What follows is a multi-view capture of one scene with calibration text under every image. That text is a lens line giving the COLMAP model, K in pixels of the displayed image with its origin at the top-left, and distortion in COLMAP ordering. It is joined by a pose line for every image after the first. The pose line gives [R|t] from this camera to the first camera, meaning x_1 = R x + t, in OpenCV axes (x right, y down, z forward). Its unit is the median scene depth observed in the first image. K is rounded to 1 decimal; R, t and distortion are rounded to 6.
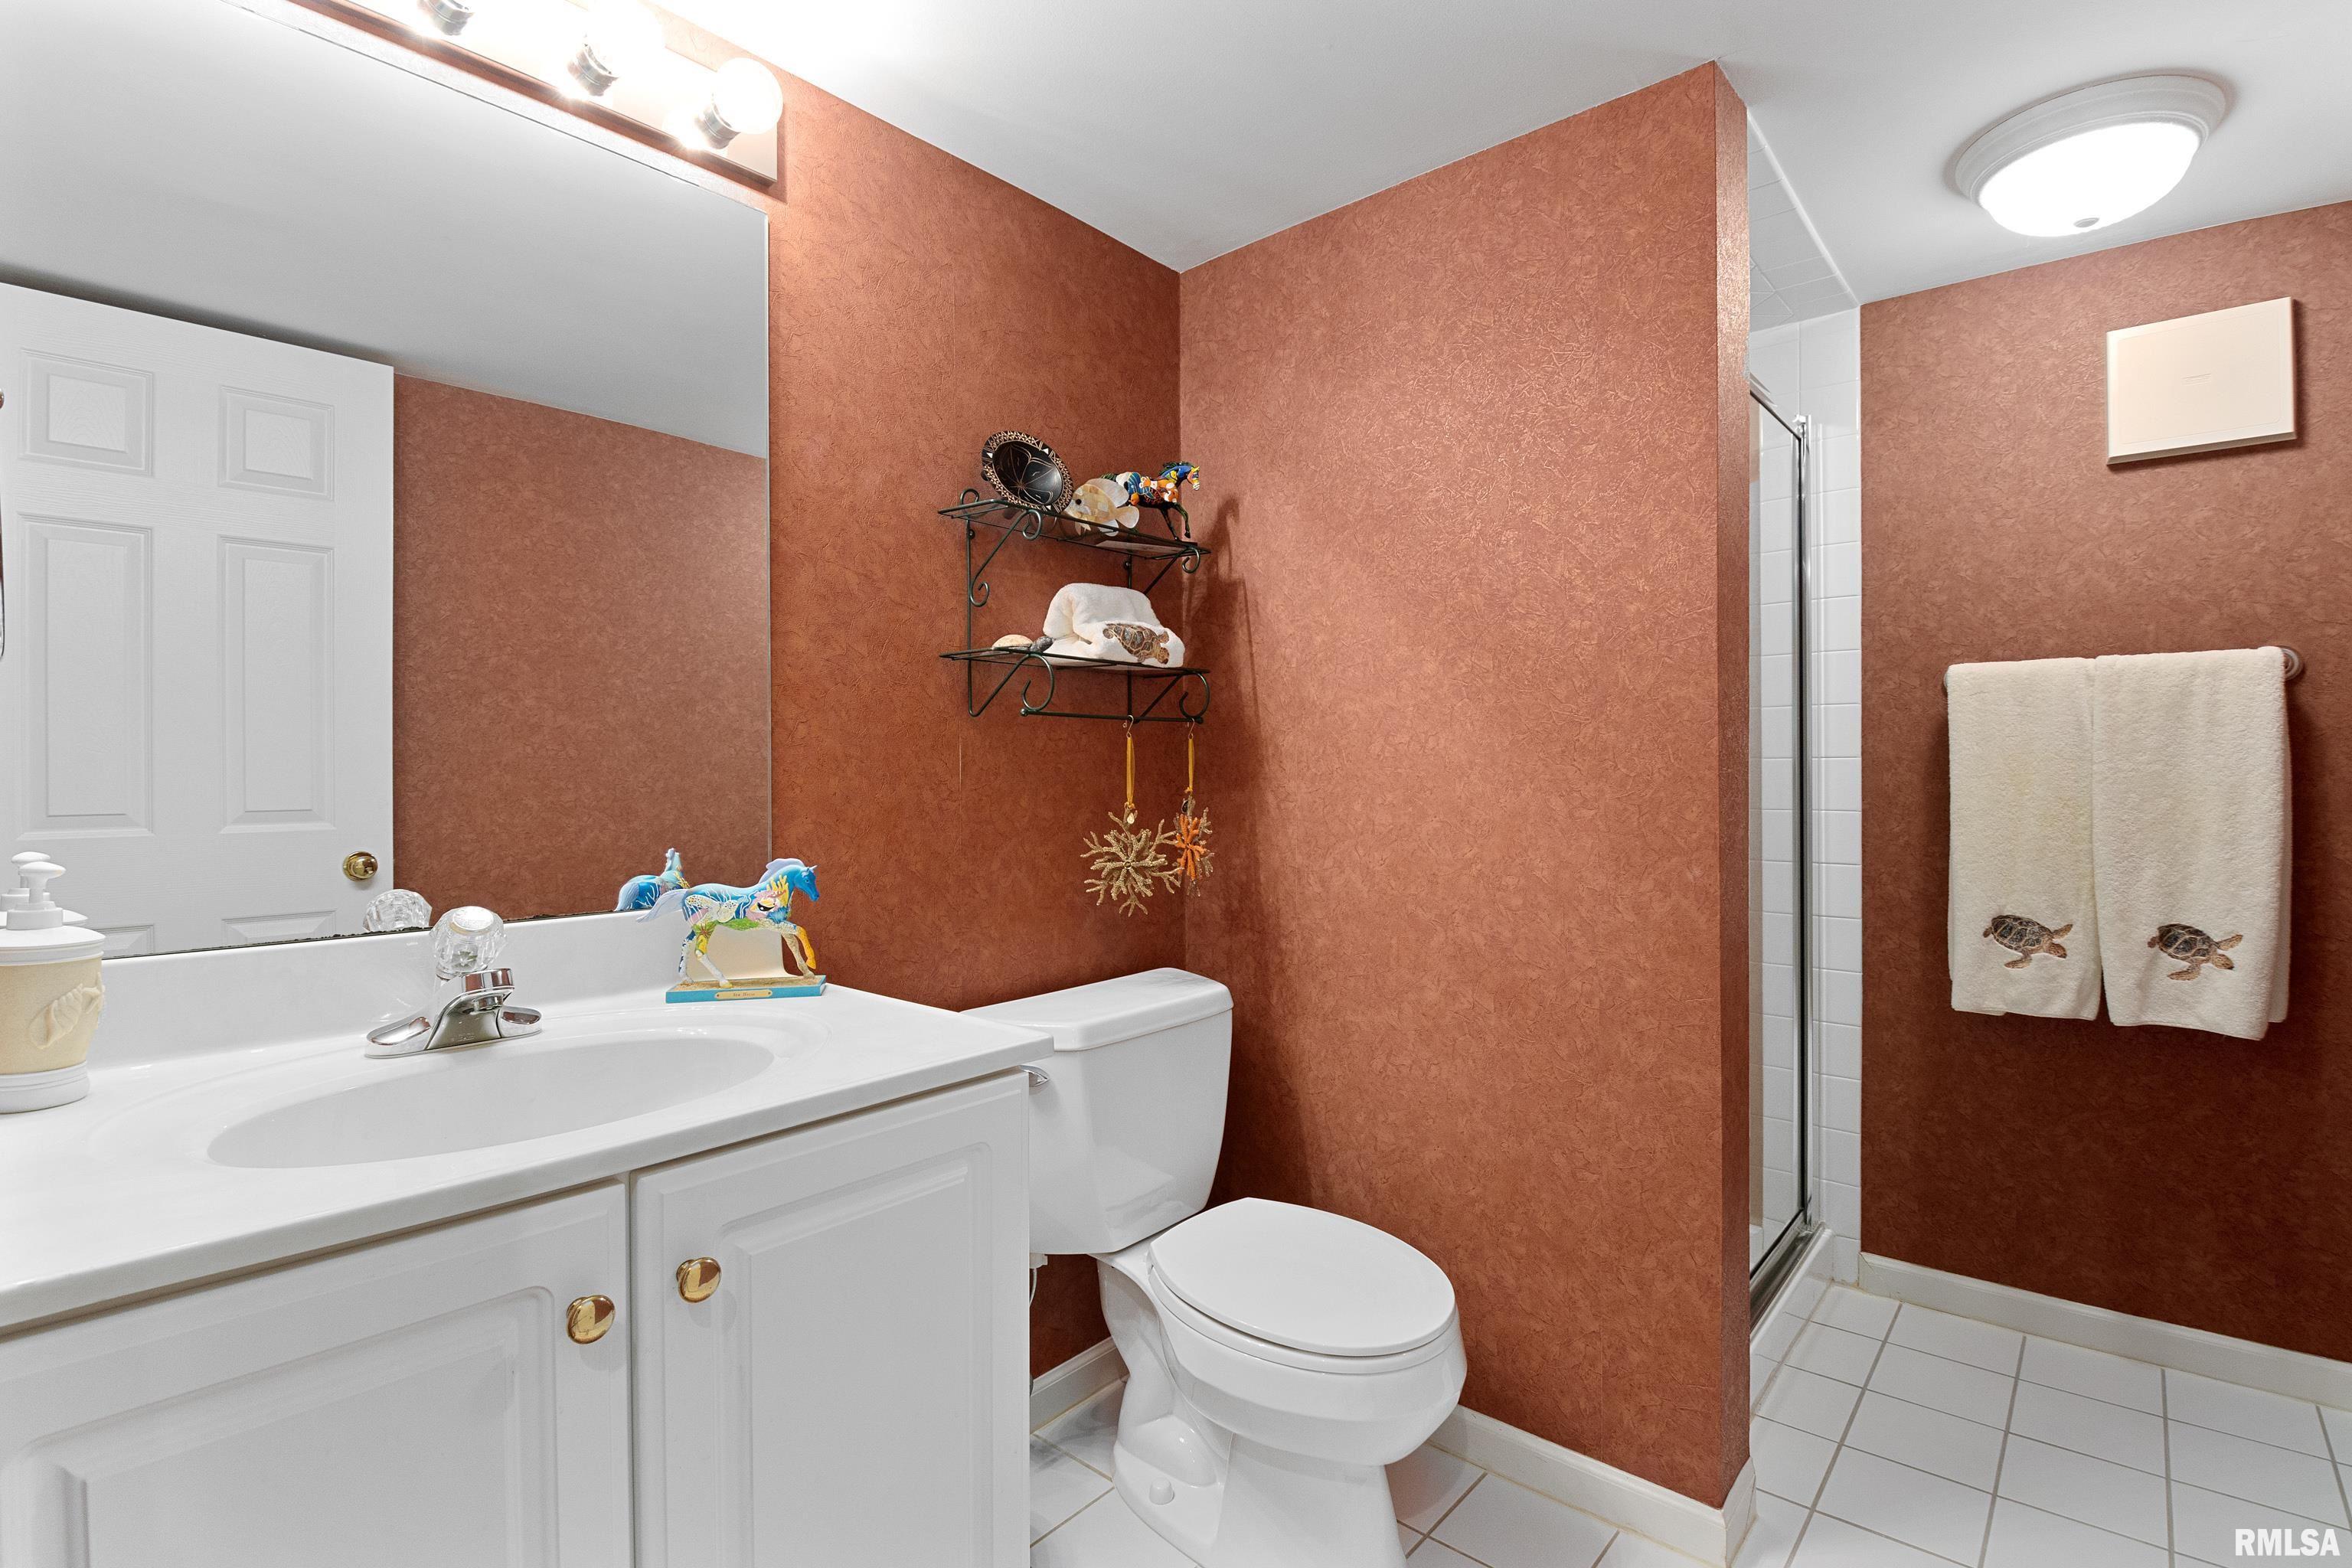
lens RADIAL K [[1100.6, 0, 1163.4], [0, 1100.6, 774.9], [0, 0, 1]] dist [-0.002237, -0.000247]
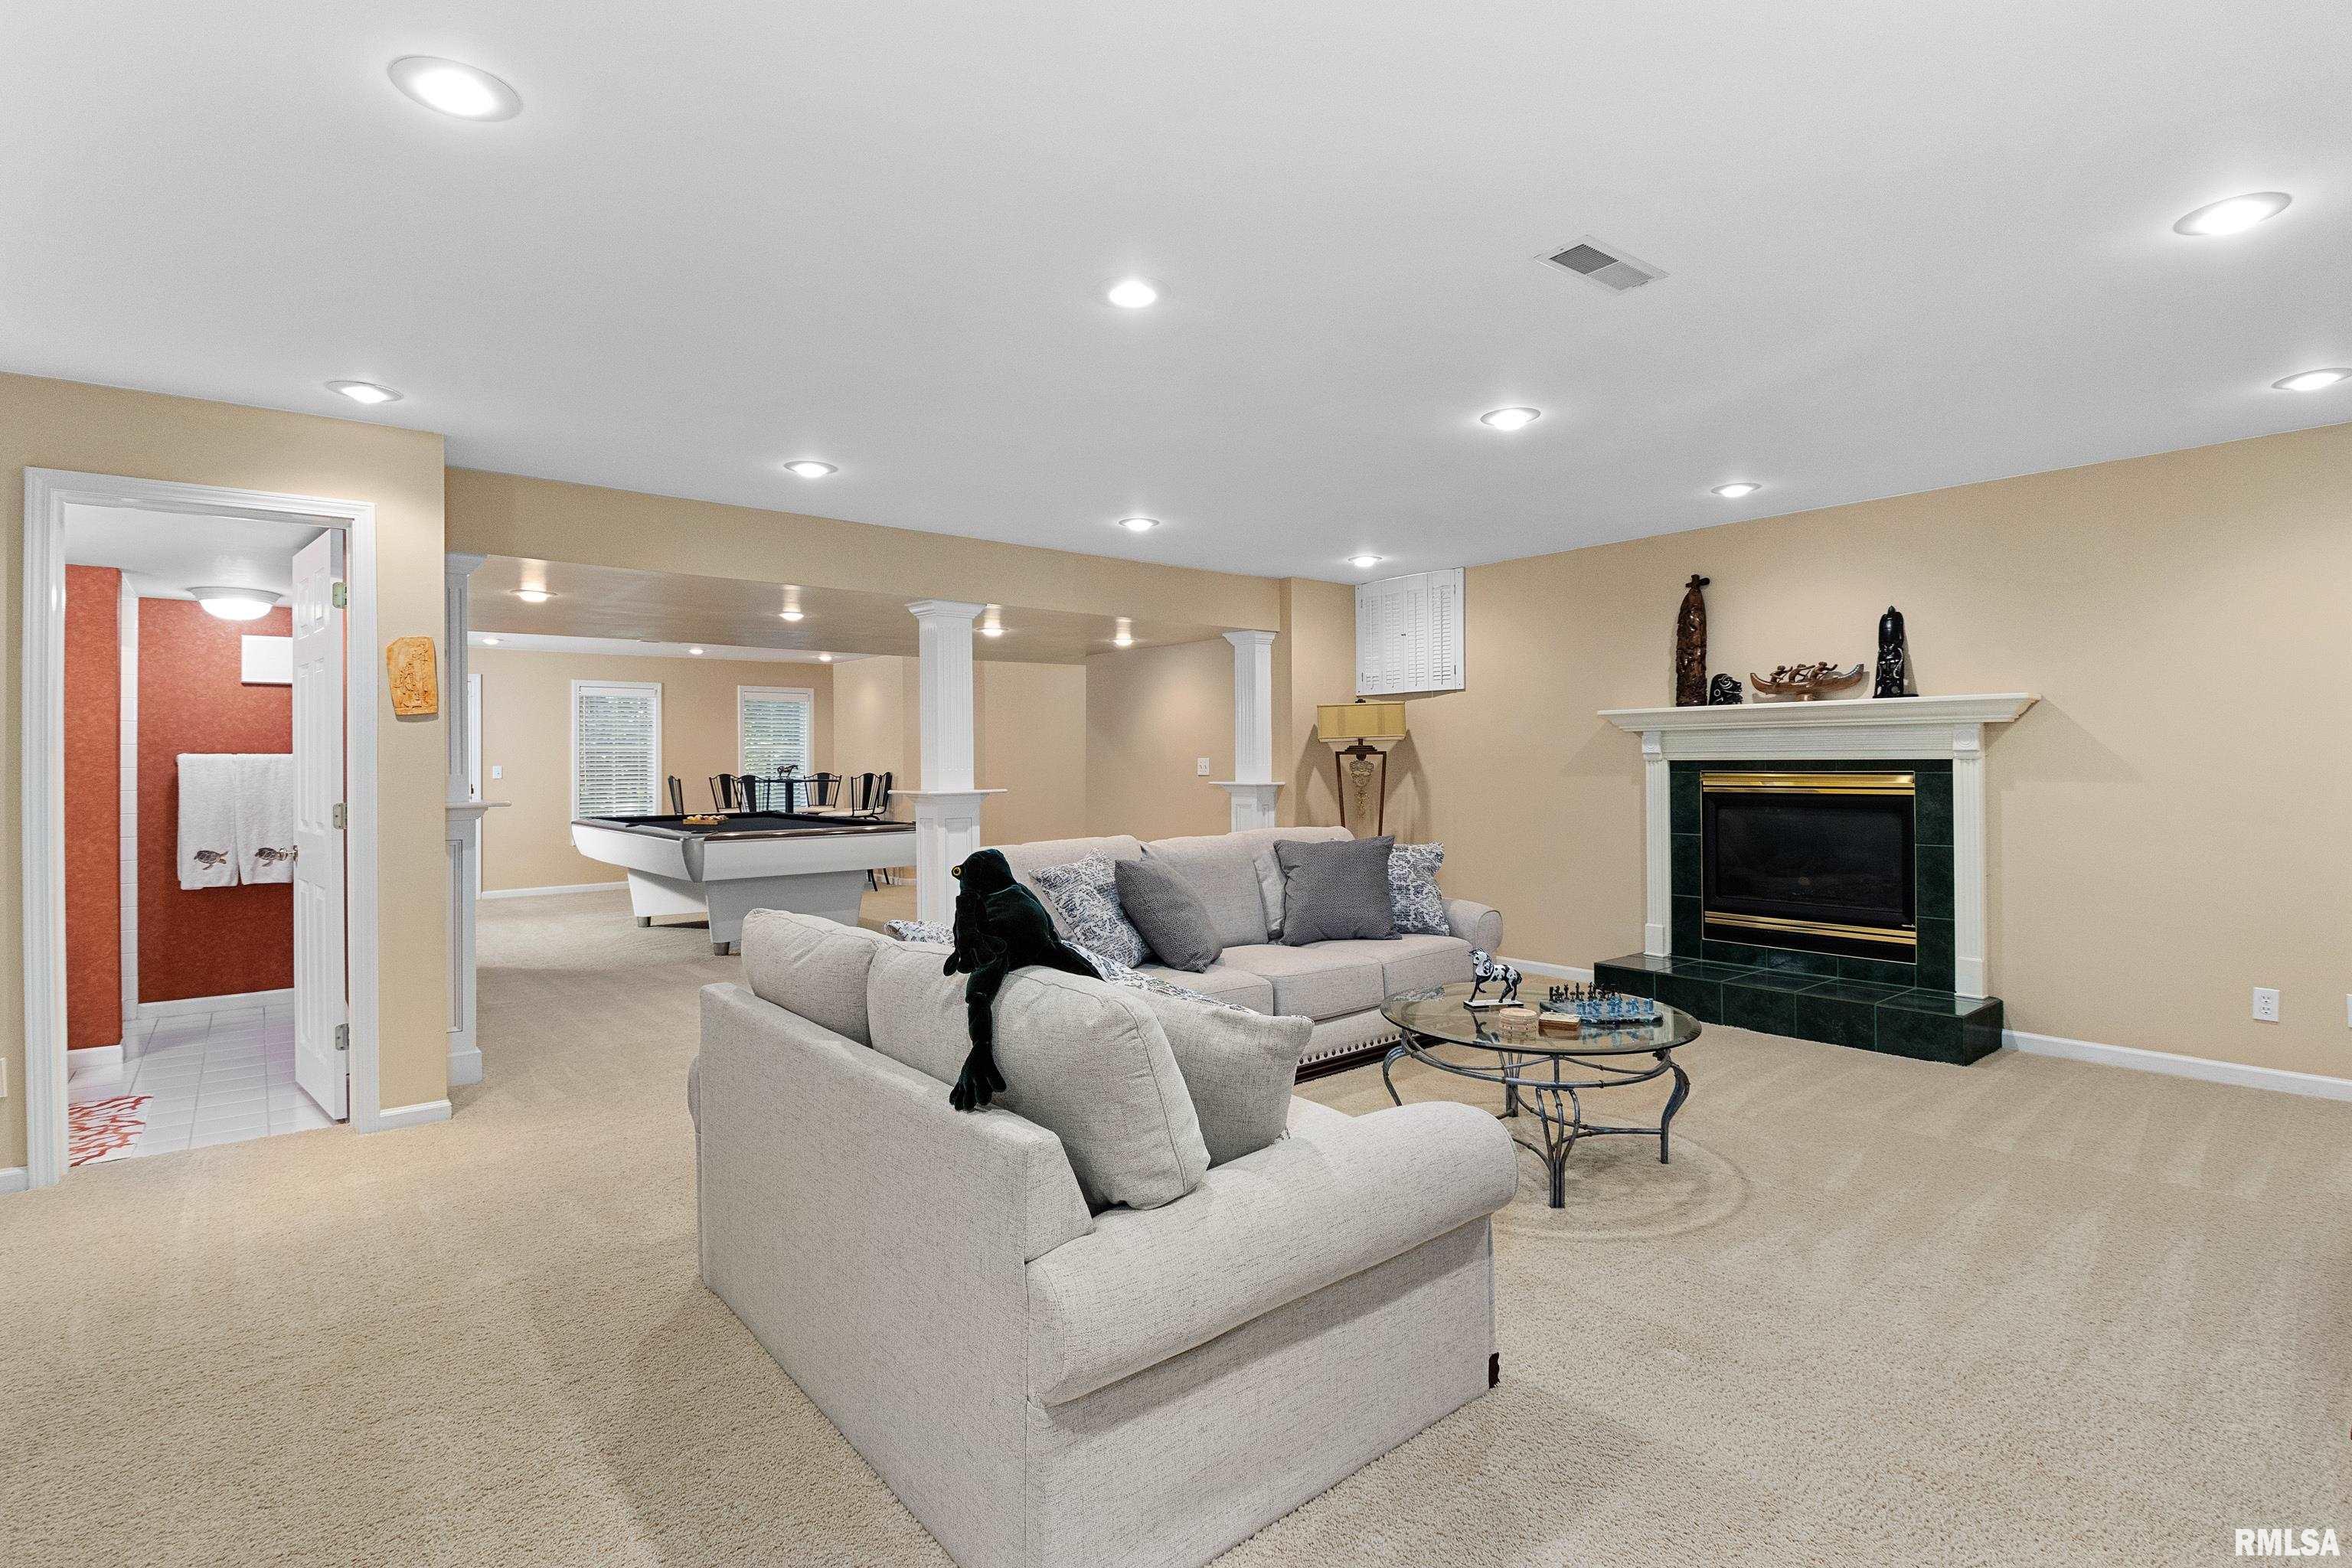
lens RADIAL K [[1100.6, 0, 1174.2], [0, 1100.6, 769.5], [0, 0, 1]] dist [-0.002237, -0.000247]
pose [[0.163398, 0.009353, 0.986516, -1.485914], [0.009405, 0.999895, -0.011037, -0.016498], [-0.986515, 0.011082, 0.163293, -1.769826]]
